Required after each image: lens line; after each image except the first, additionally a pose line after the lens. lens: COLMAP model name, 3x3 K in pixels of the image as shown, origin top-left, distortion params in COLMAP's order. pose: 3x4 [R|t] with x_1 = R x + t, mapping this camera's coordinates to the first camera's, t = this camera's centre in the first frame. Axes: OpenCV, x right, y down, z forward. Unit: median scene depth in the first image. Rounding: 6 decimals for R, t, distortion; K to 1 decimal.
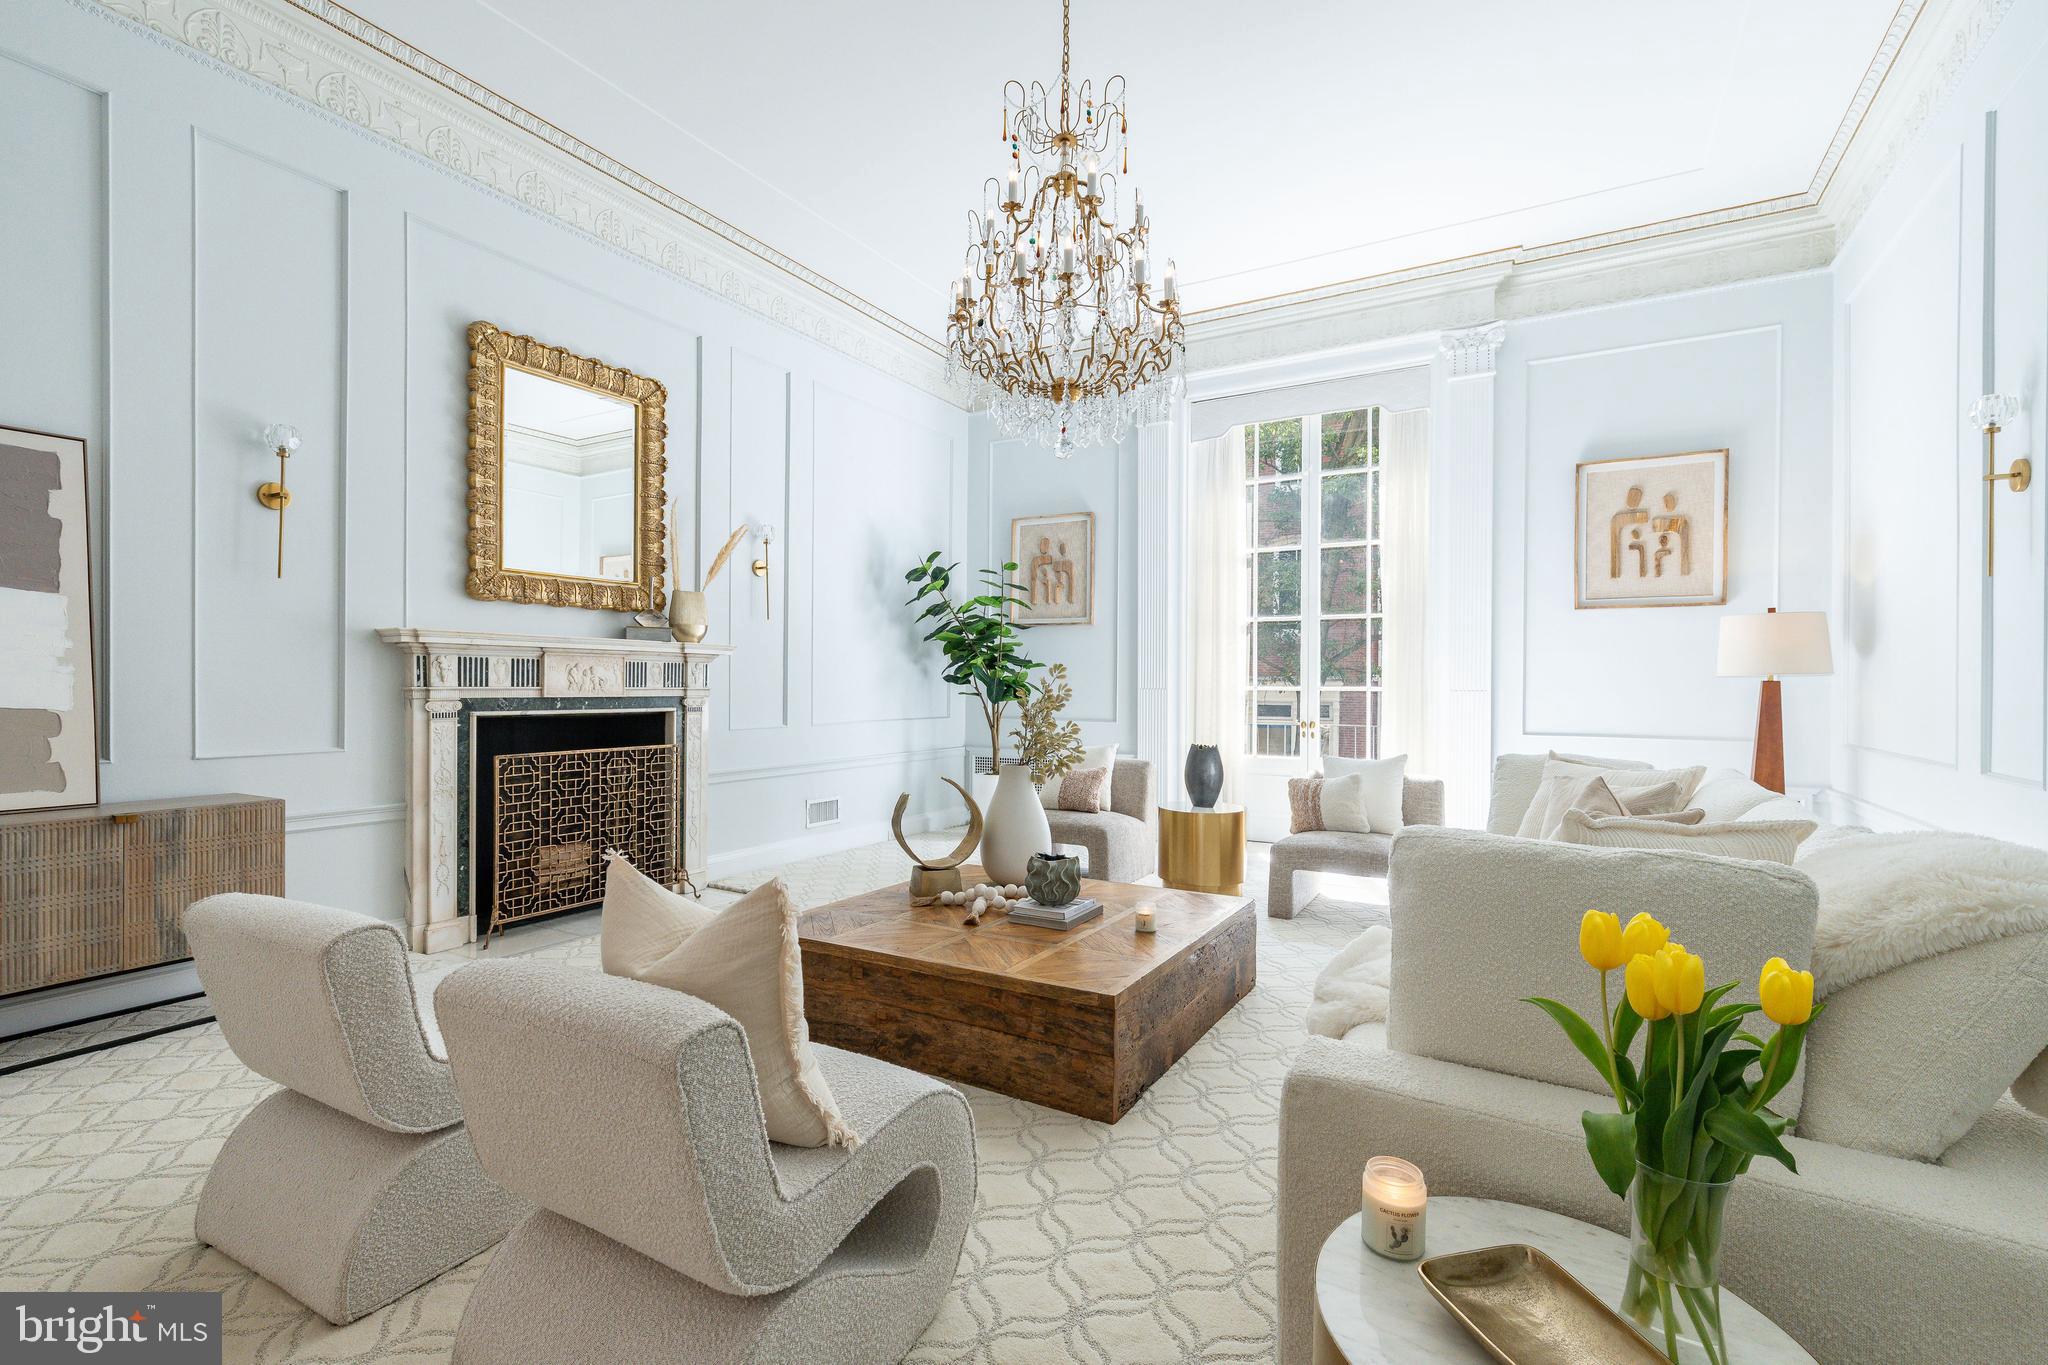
lens RADIAL K [[928.0, 0, 1015.0], [0, 928.0, 686.1], [0, 0, 1]] dist [0.001346, -0.000020]
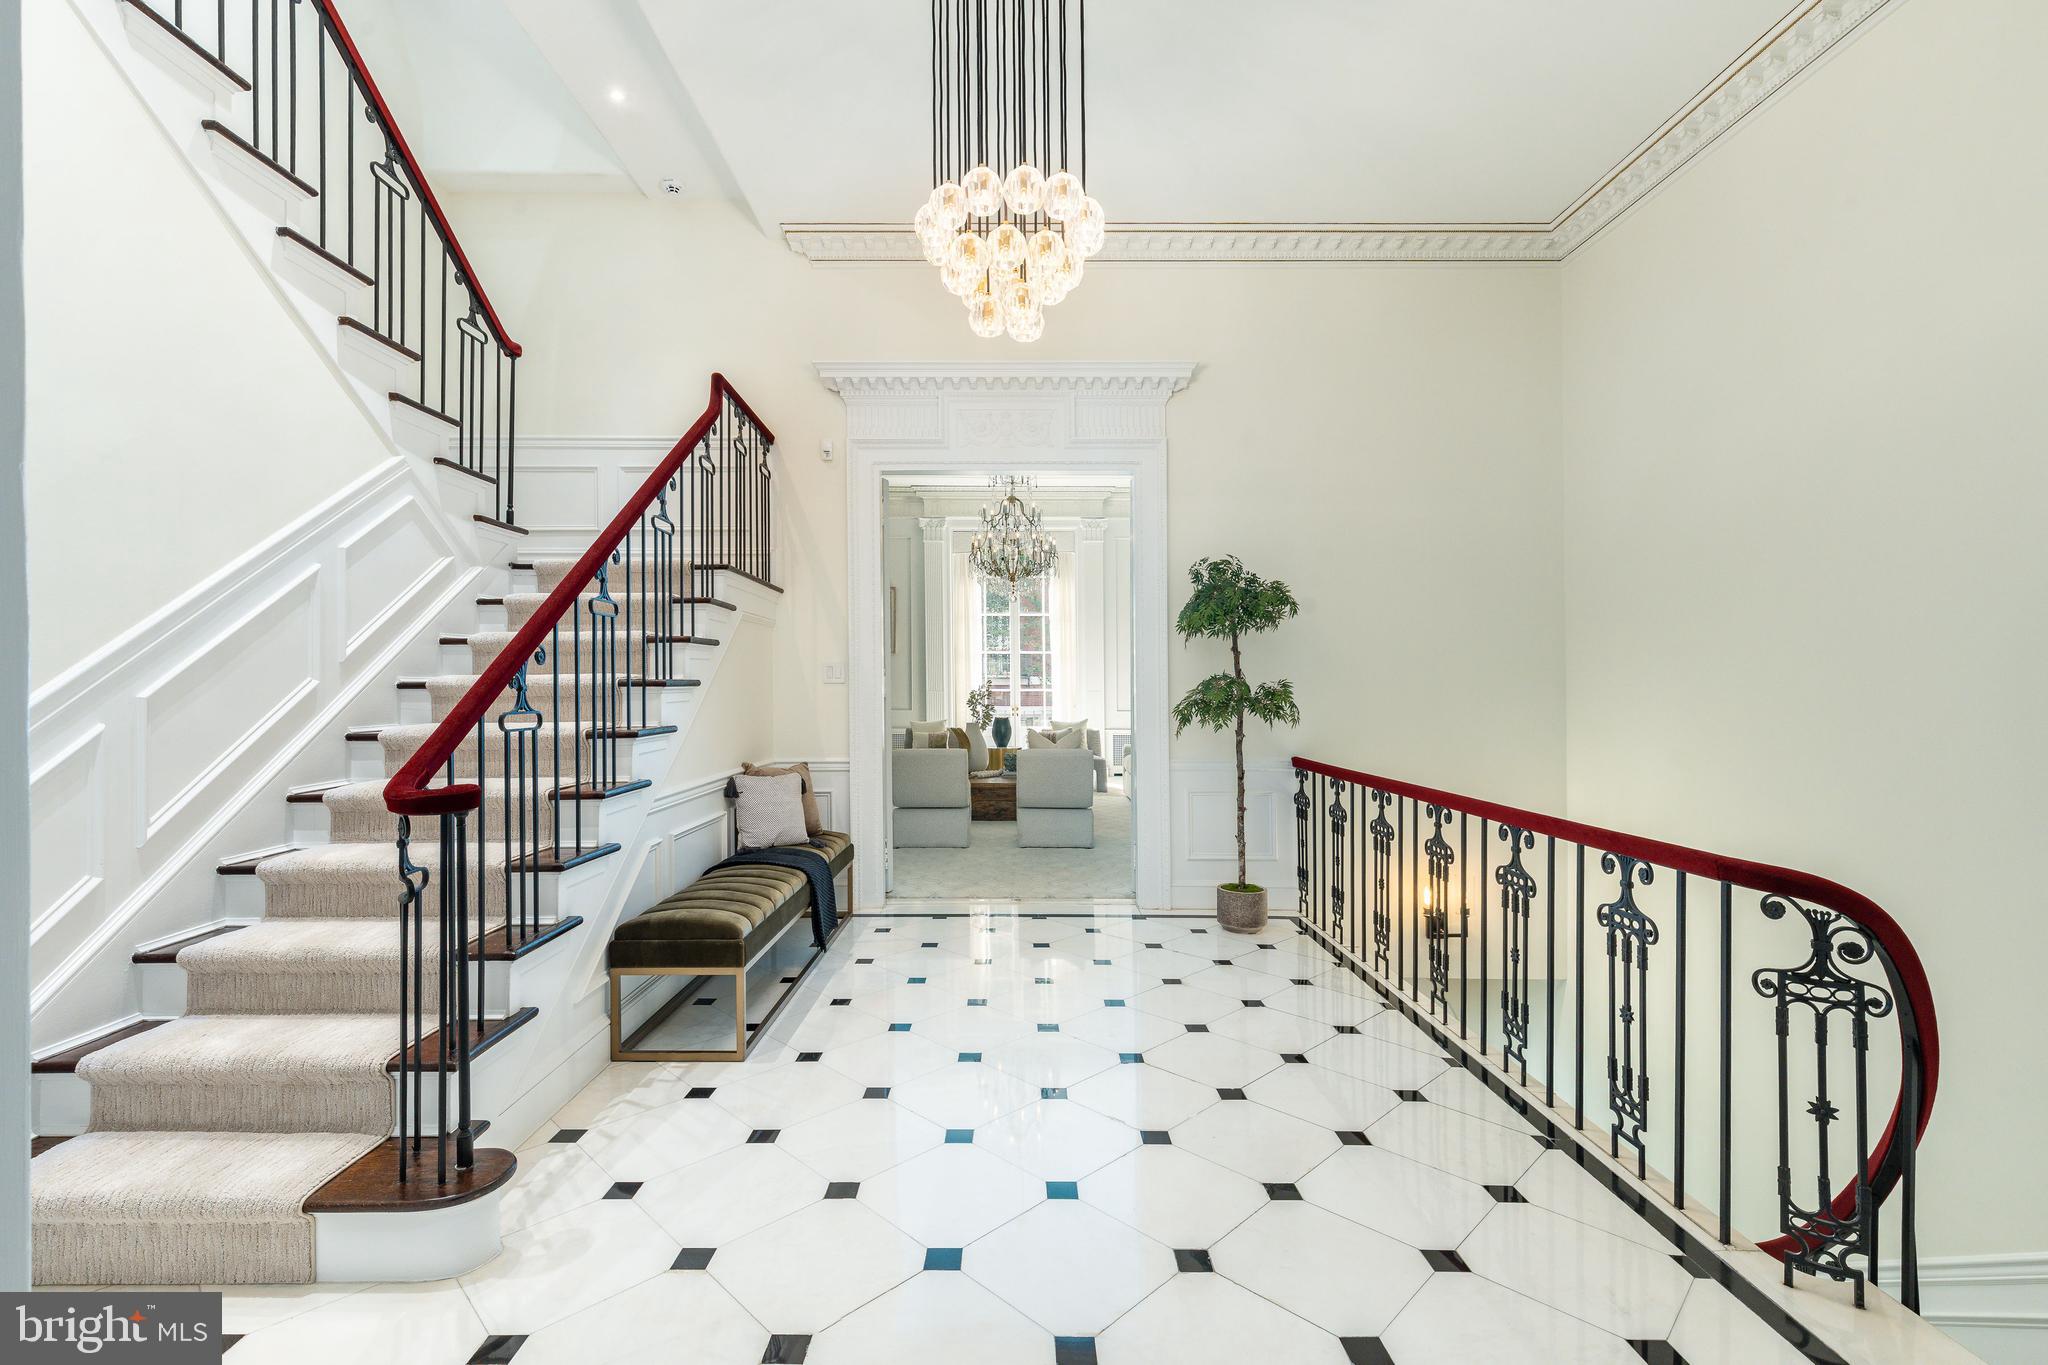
lens RADIAL K [[942.9, 0, 1024.5], [0, 942.9, 695.7], [0, 0, 1]] dist [0.000208, -0.000357]
pose [[0.854673, -0.011366, 0.519042, -0.945595], [0.009918, 0.999935, 0.005564, 0.005065], [-0.519072, 0.000392, 0.854730, -0.936675]]
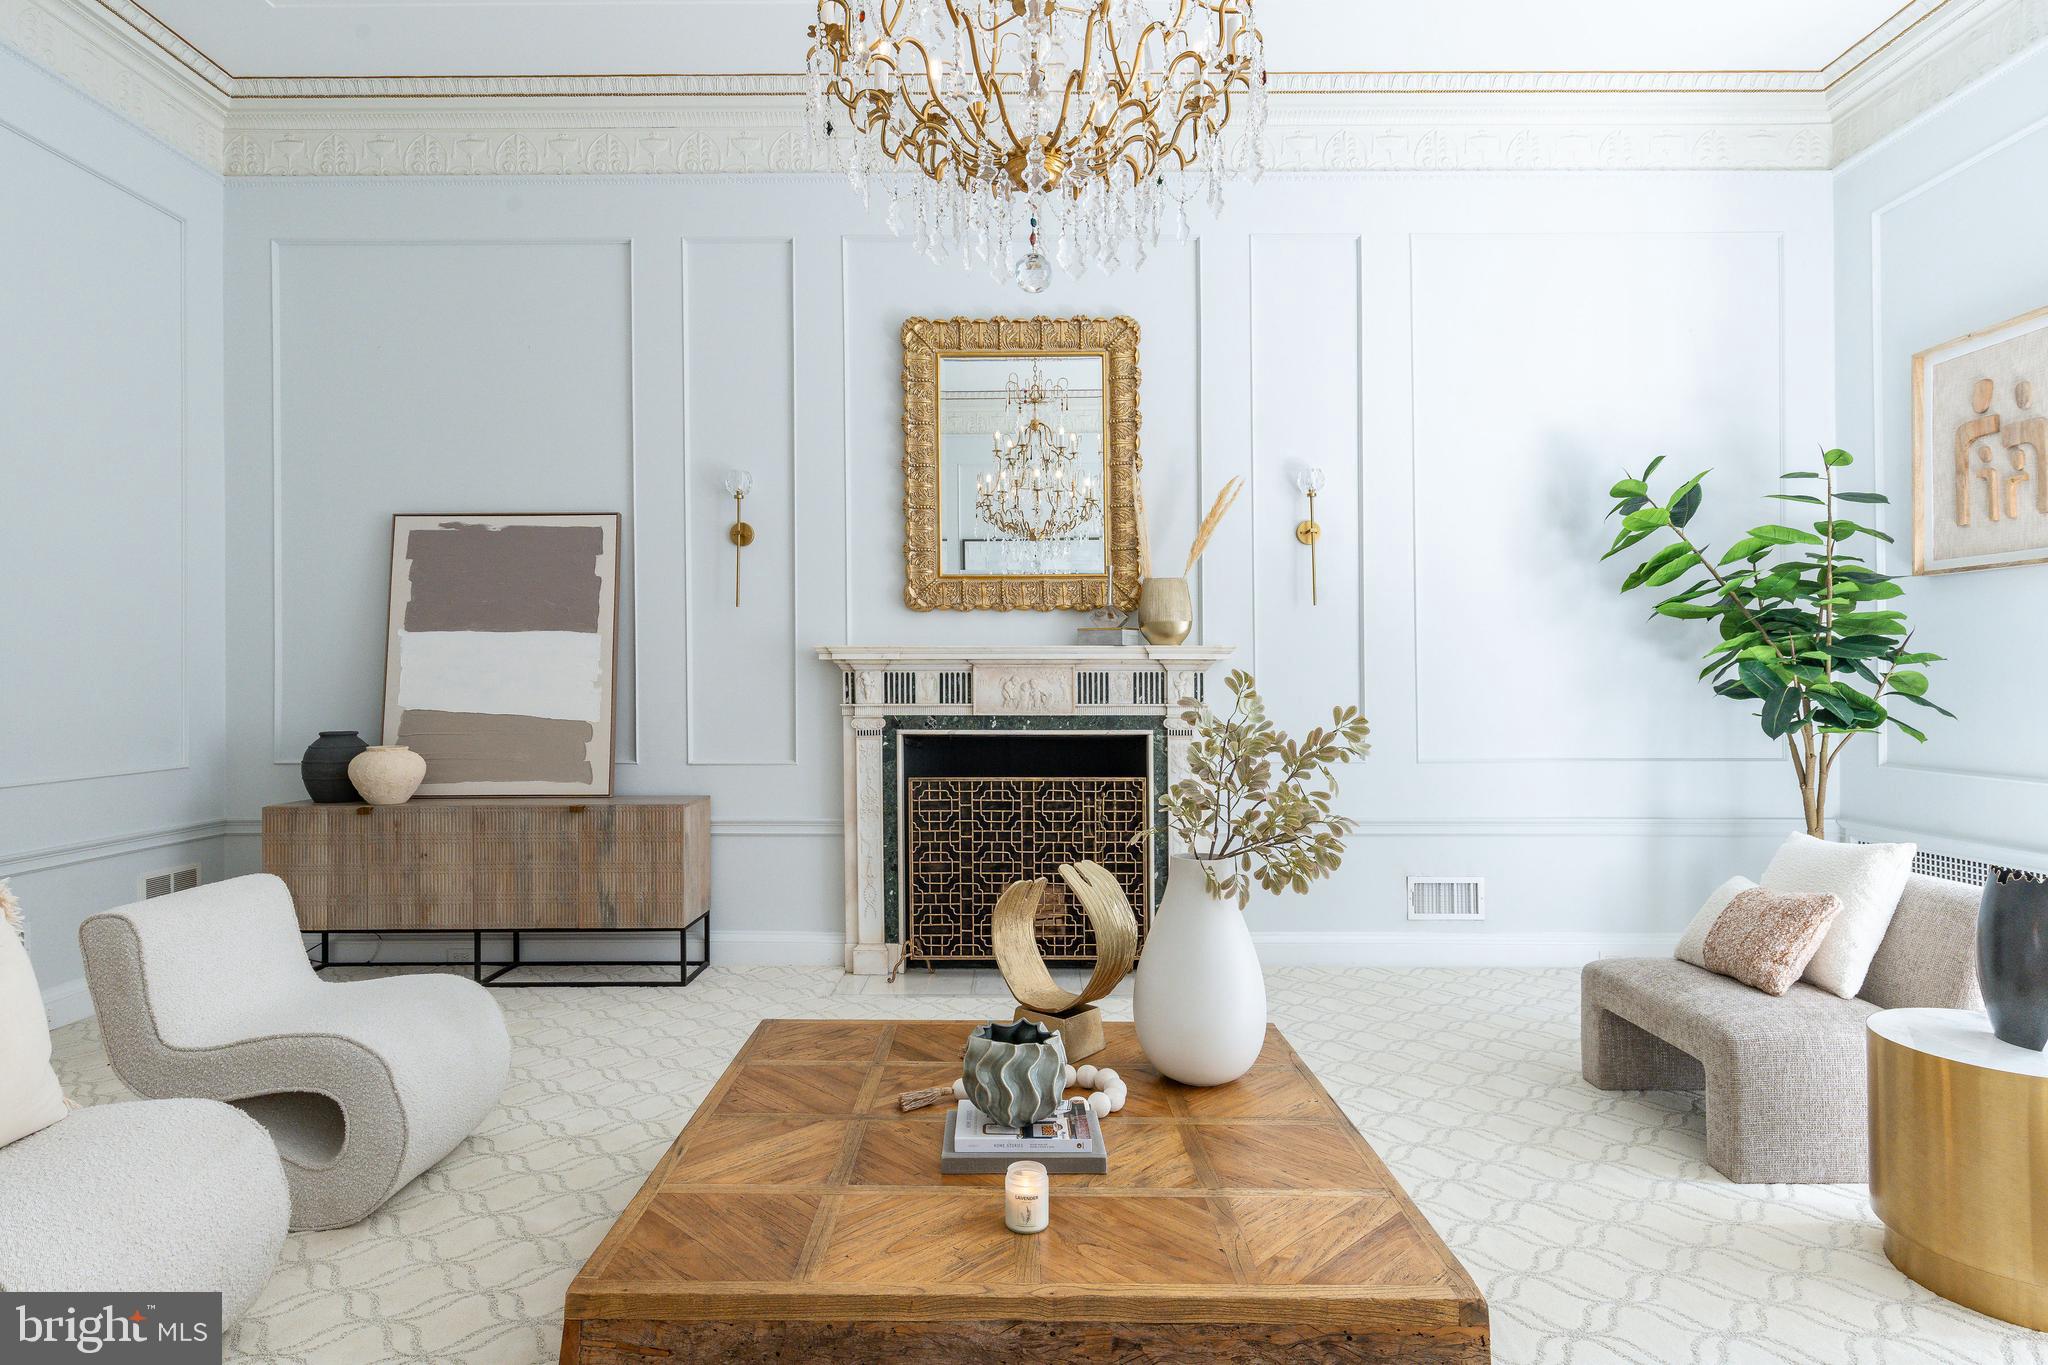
lens RADIAL K [[1106.8, 0, 968.5], [0, 1106.8, 685.7], [0, 0, 1]] dist [-0.000285, 0.000348]
pose [[0.501951, -0.010645, -0.864830, 0.398102], [0.003075, 0.999940, -0.010523, -0.005020], [0.864890, 0.002623, 0.501954, 0.453839]]
